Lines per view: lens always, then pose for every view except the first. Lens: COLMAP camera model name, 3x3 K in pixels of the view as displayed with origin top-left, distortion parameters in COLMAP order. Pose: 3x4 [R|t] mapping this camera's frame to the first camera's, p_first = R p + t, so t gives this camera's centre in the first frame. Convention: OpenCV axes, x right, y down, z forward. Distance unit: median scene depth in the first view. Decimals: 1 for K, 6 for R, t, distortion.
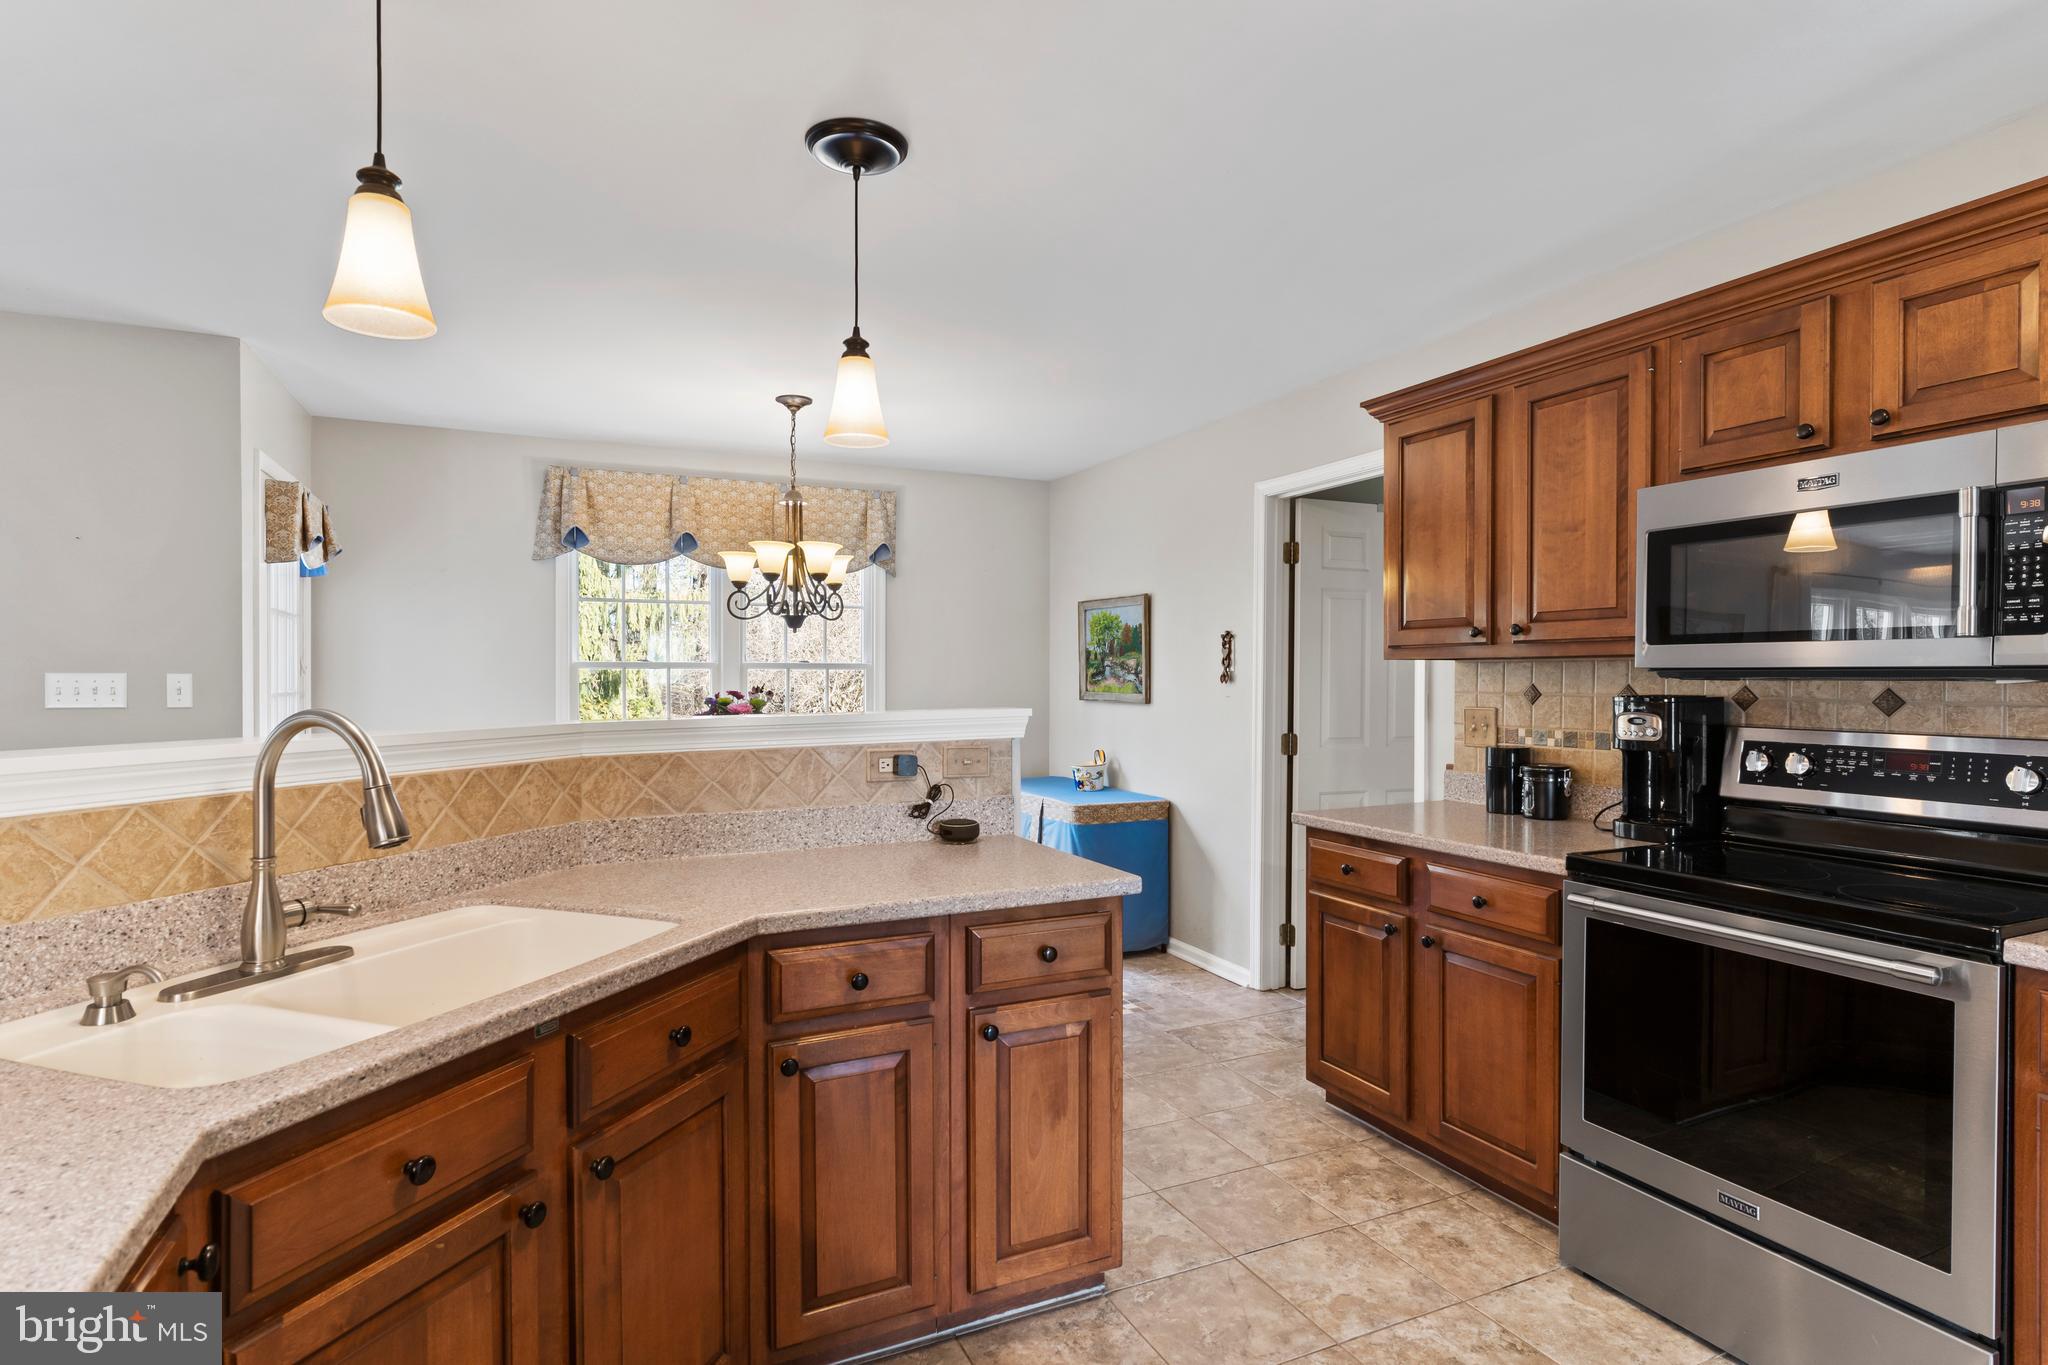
lens RADIAL K [[1052.2, 0, 1026.8], [0, 1052.2, 686.3], [0, 0, 1]] dist [-0.009799, 0.001960]
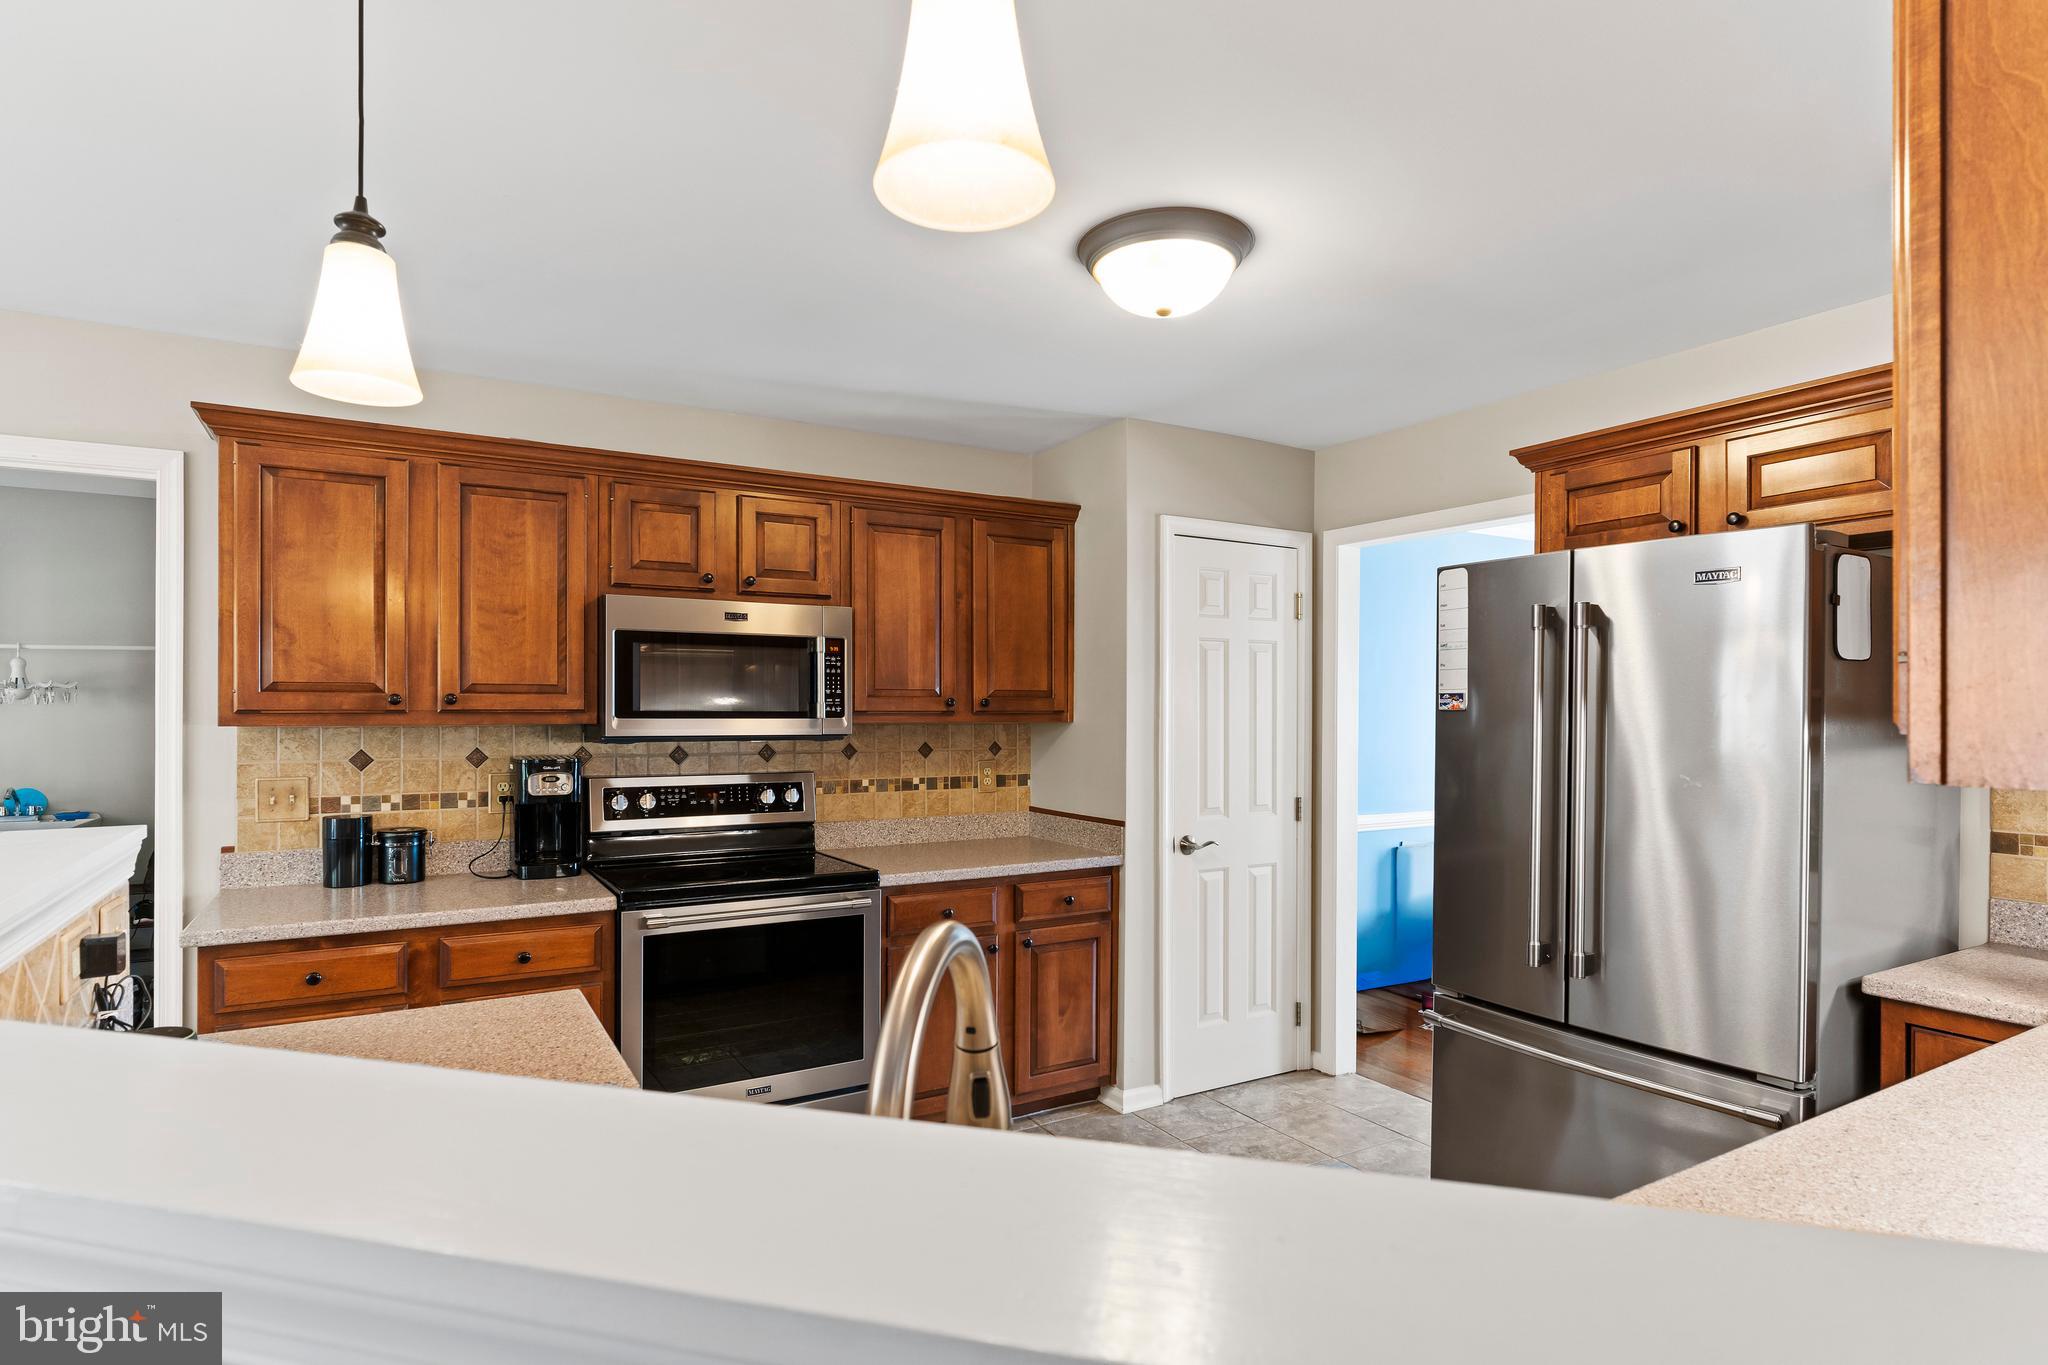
lens RADIAL K [[1052.2, 0, 991.0], [0, 1052.2, 715.4], [0, 0, 1]] dist [-0.009799, 0.001960]
pose [[-0.091574, -0.005756, 0.995782, -0.576223], [0.007080, 0.999954, 0.006431, -0.038309], [-0.995773, 0.007639, -0.091529, 0.530022]]
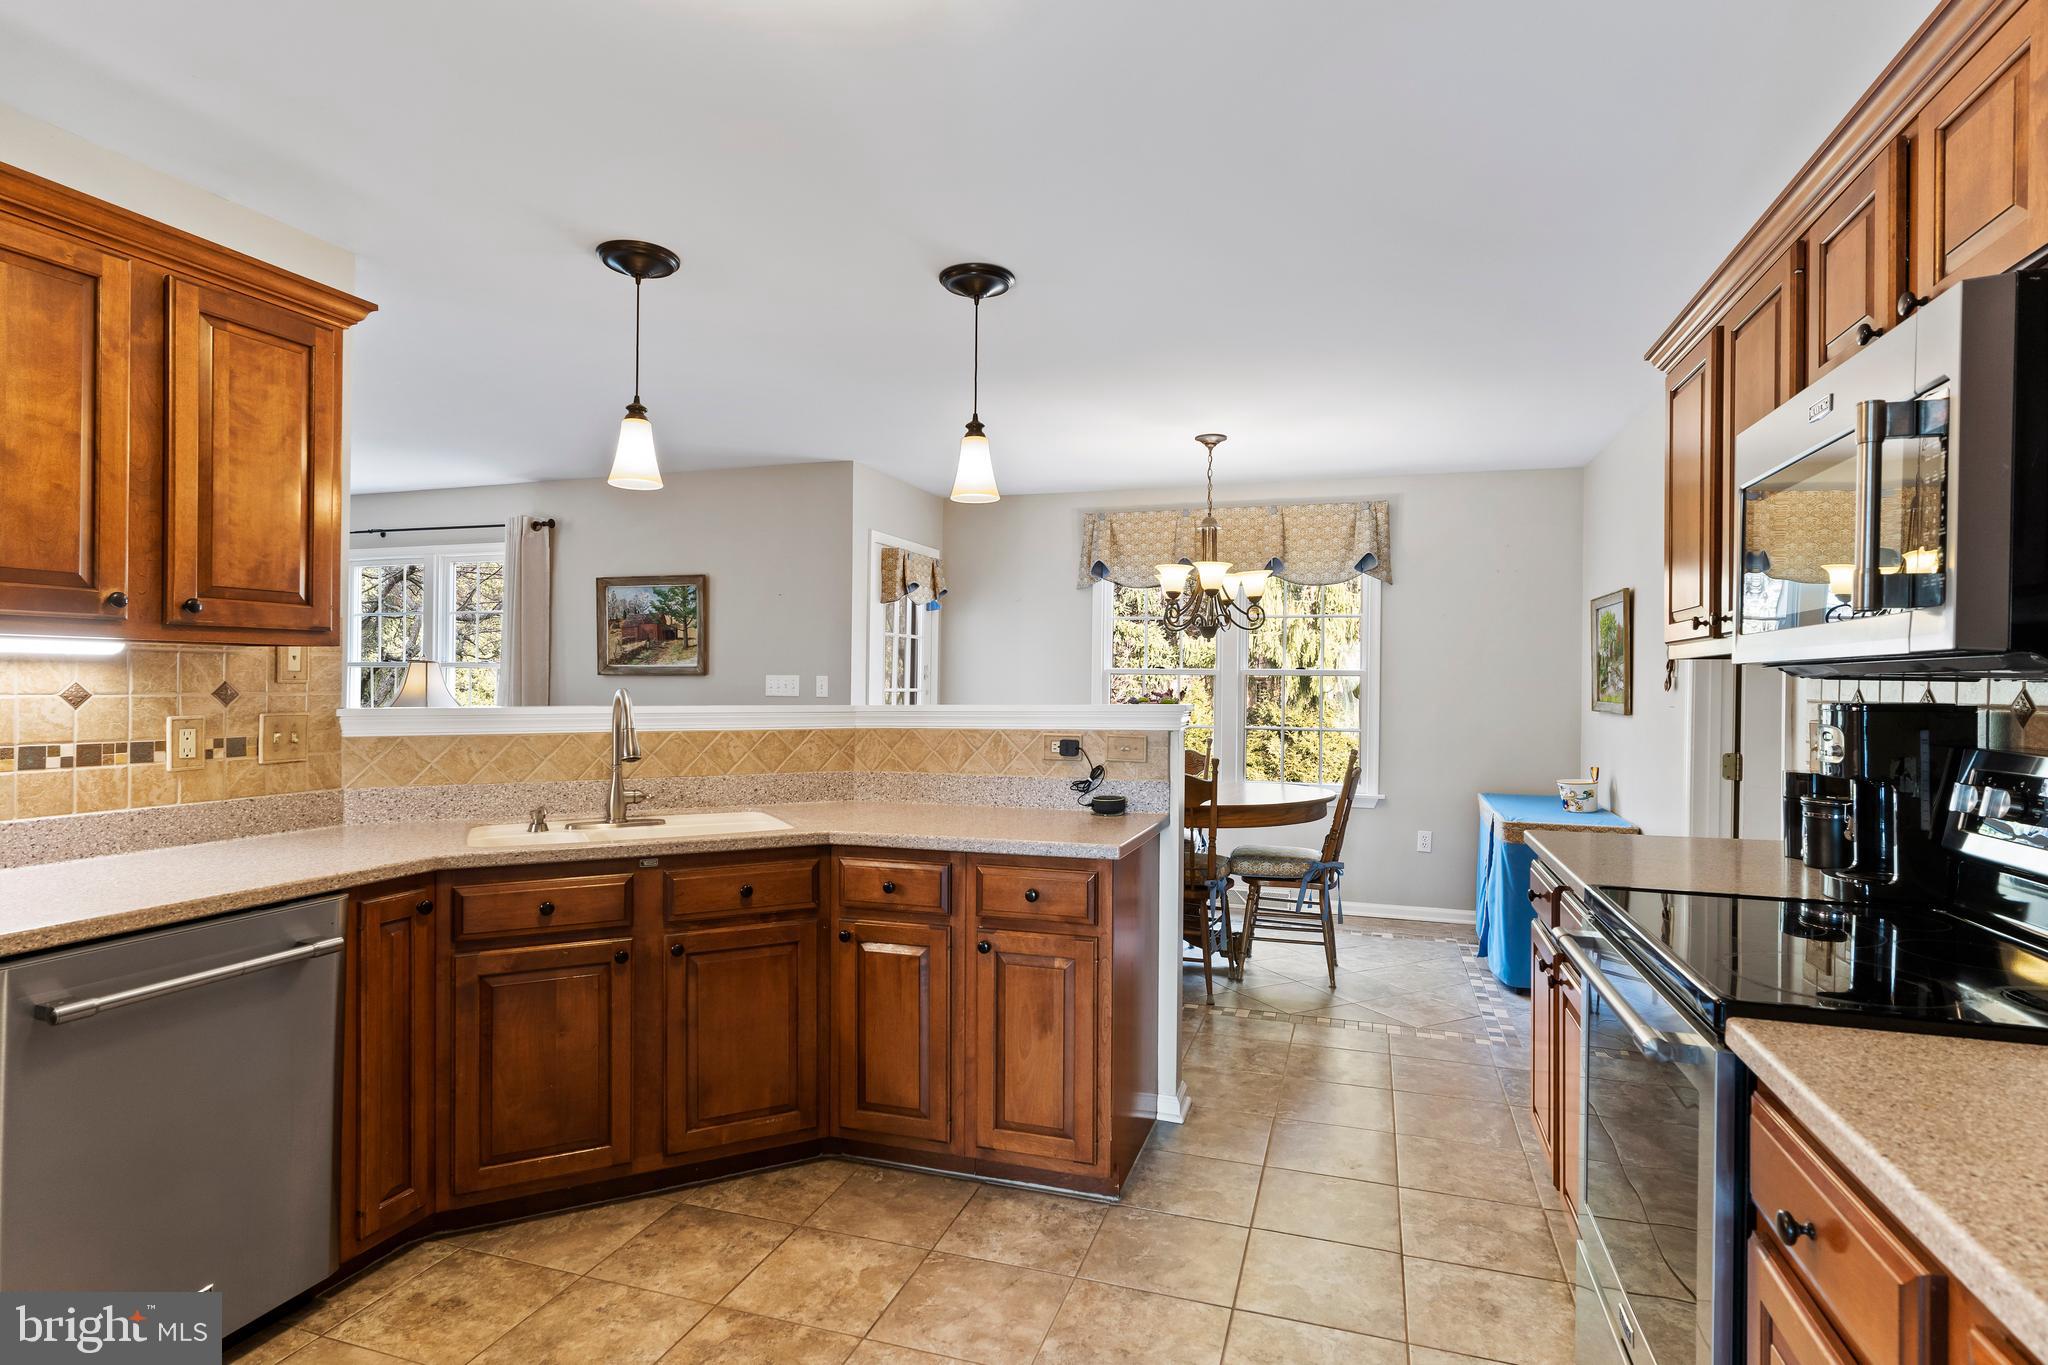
lens RADIAL K [[1052.2, 0, 1019.1], [0, 1052.2, 678.1], [0, 0, 1]] dist [-0.009799, 0.001960]
pose [[0.723954, 0.001611, -0.689847, 0.595582], [-0.015231, 0.999791, -0.013649, 0.009292], [0.689681, 0.020388, 0.723827, 0.054002]]
